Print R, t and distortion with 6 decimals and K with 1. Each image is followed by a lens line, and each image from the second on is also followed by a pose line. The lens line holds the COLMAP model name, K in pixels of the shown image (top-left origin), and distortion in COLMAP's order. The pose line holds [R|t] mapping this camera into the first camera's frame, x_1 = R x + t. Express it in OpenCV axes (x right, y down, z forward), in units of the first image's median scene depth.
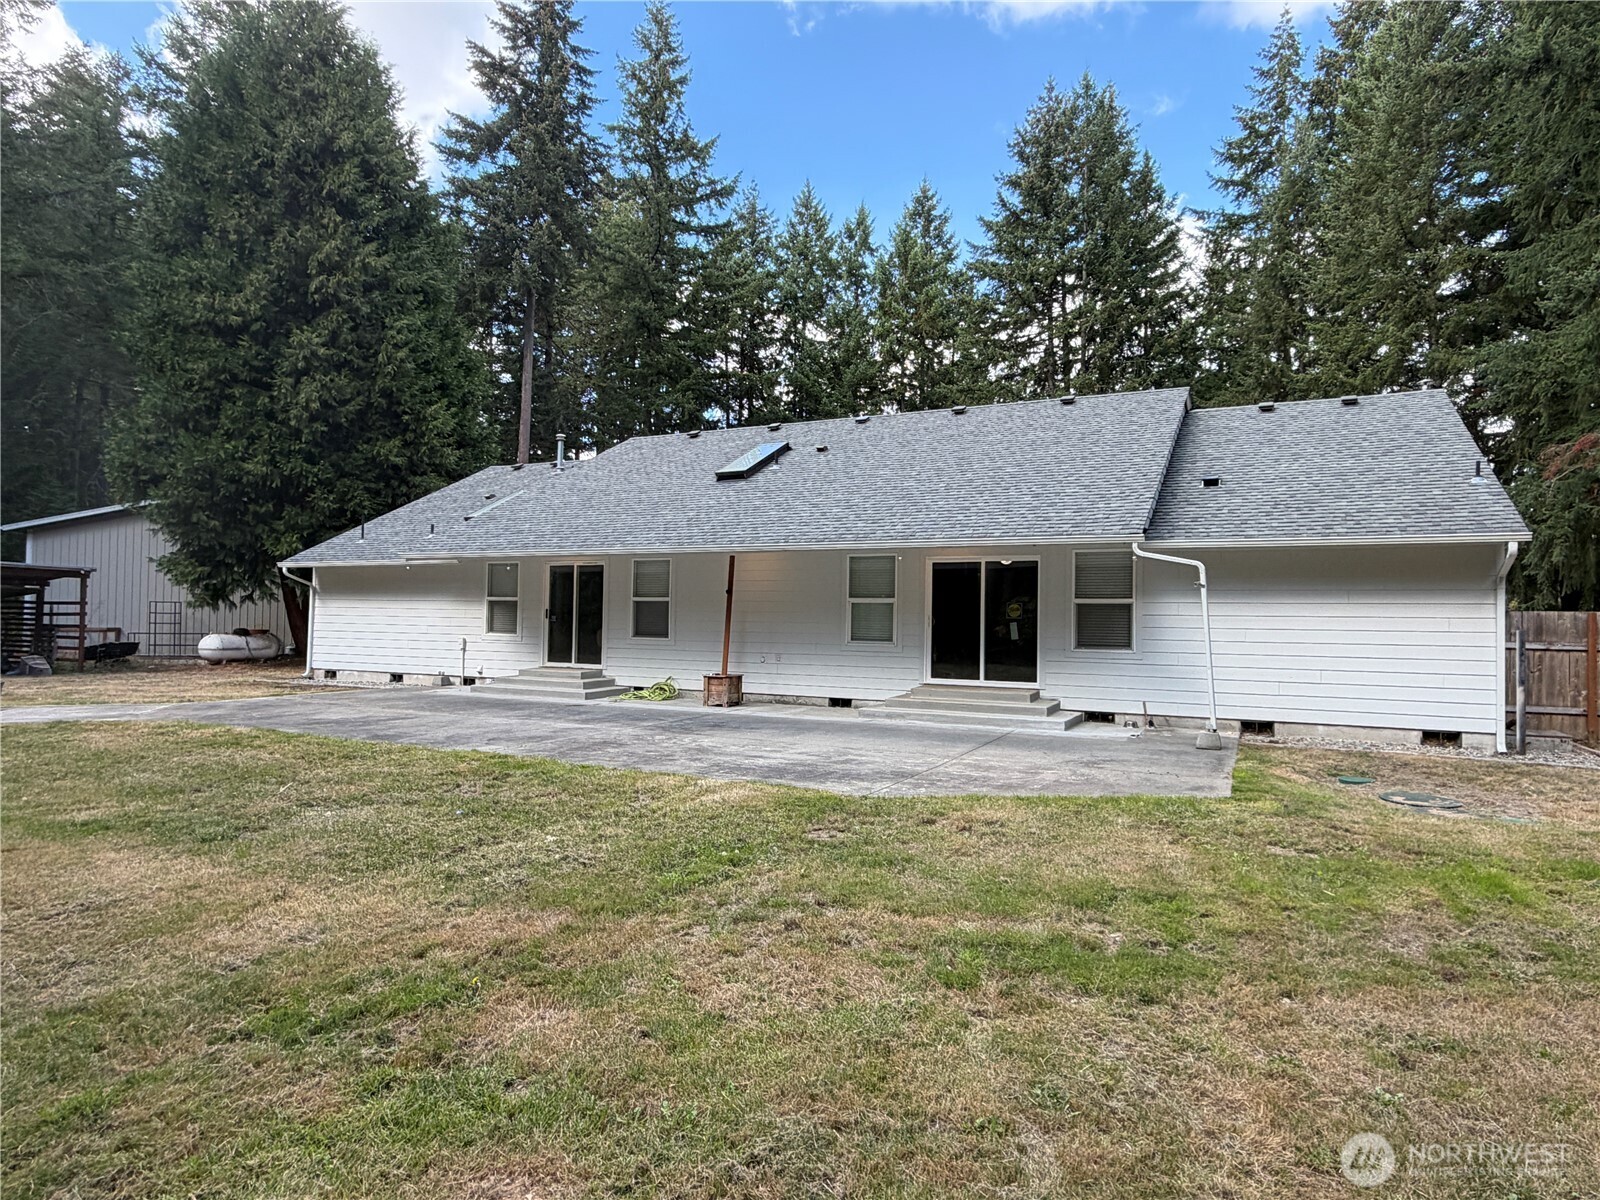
lens RADIAL K [[849.5, 0, 800.0], [0, 849.5, 600.0], [0, 0, 1]] dist [0.020249, 0.000273]
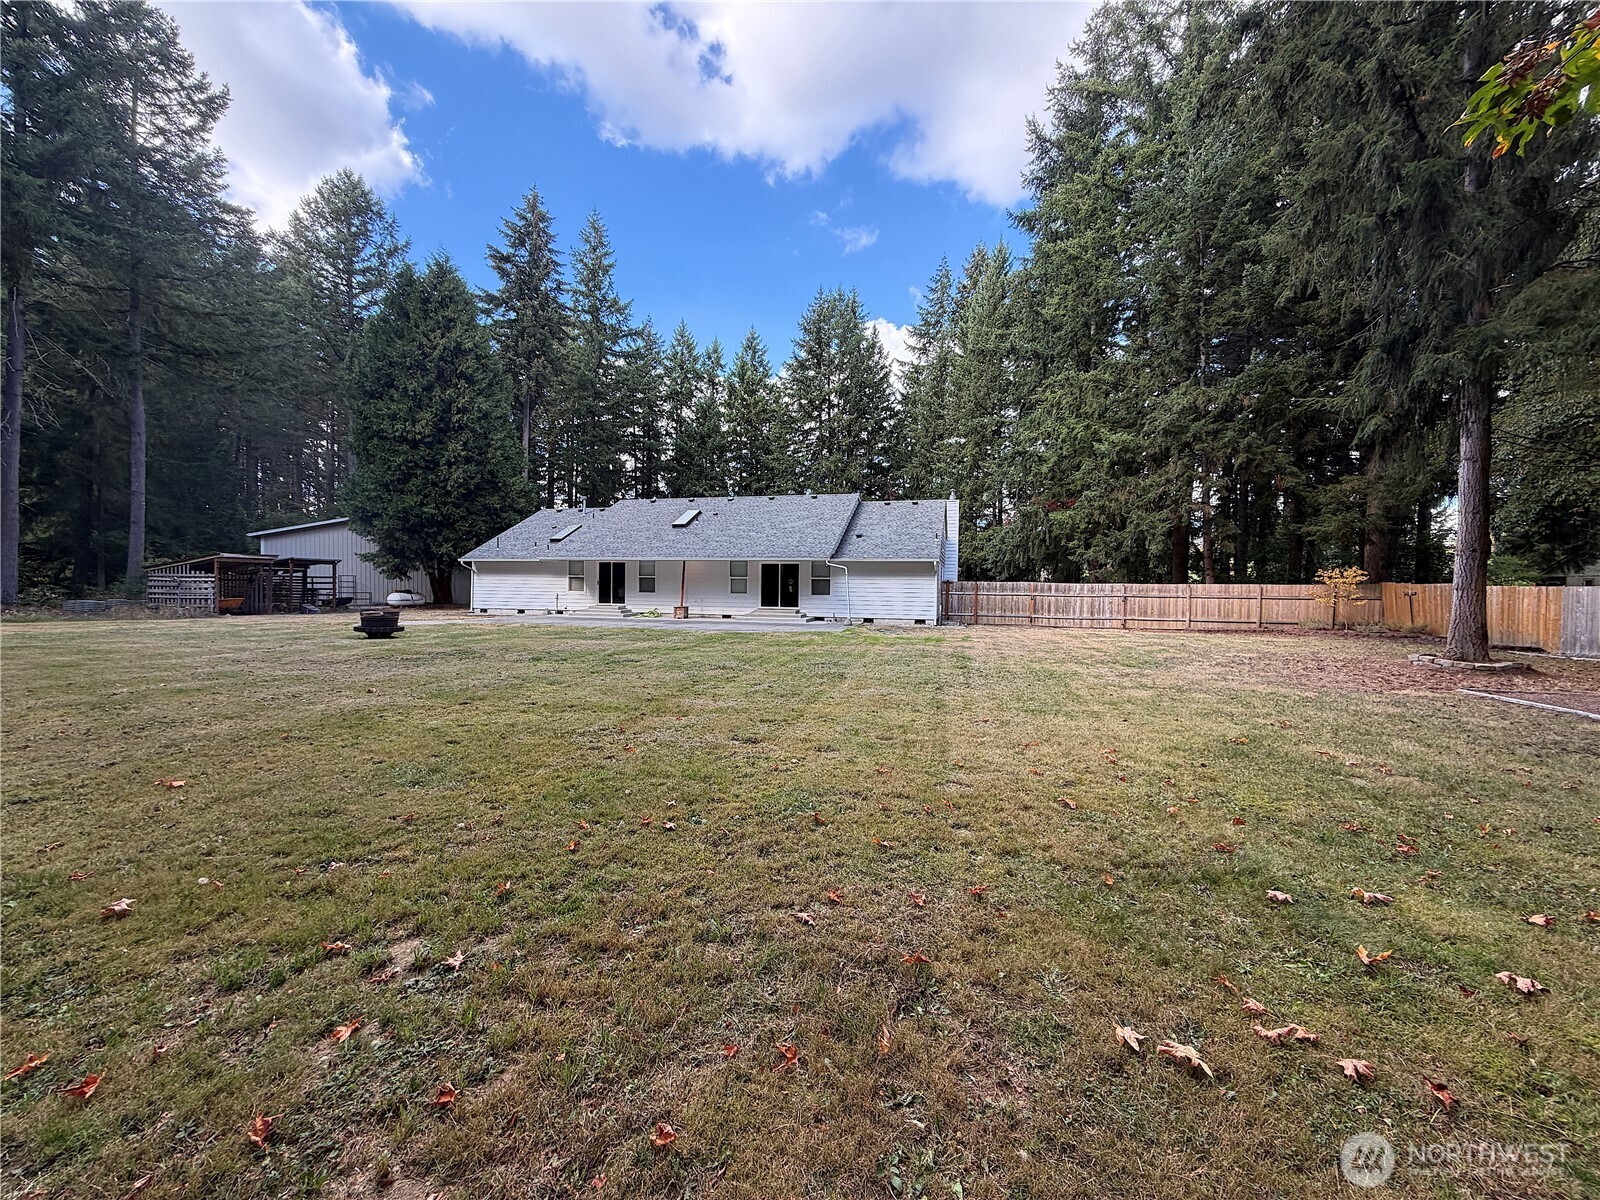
lens RADIAL K [[640.1, 0, 800.0], [0, 640.1, 600.0], [0, 0, 1]] dist [-0.000464, -0.000048]
pose [[0.974550, -0.008245, 0.224021, -0.070869], [-0.002669, 0.998826, 0.048374, -0.010670], [-0.224156, -0.047741, 0.973383, -0.395417]]
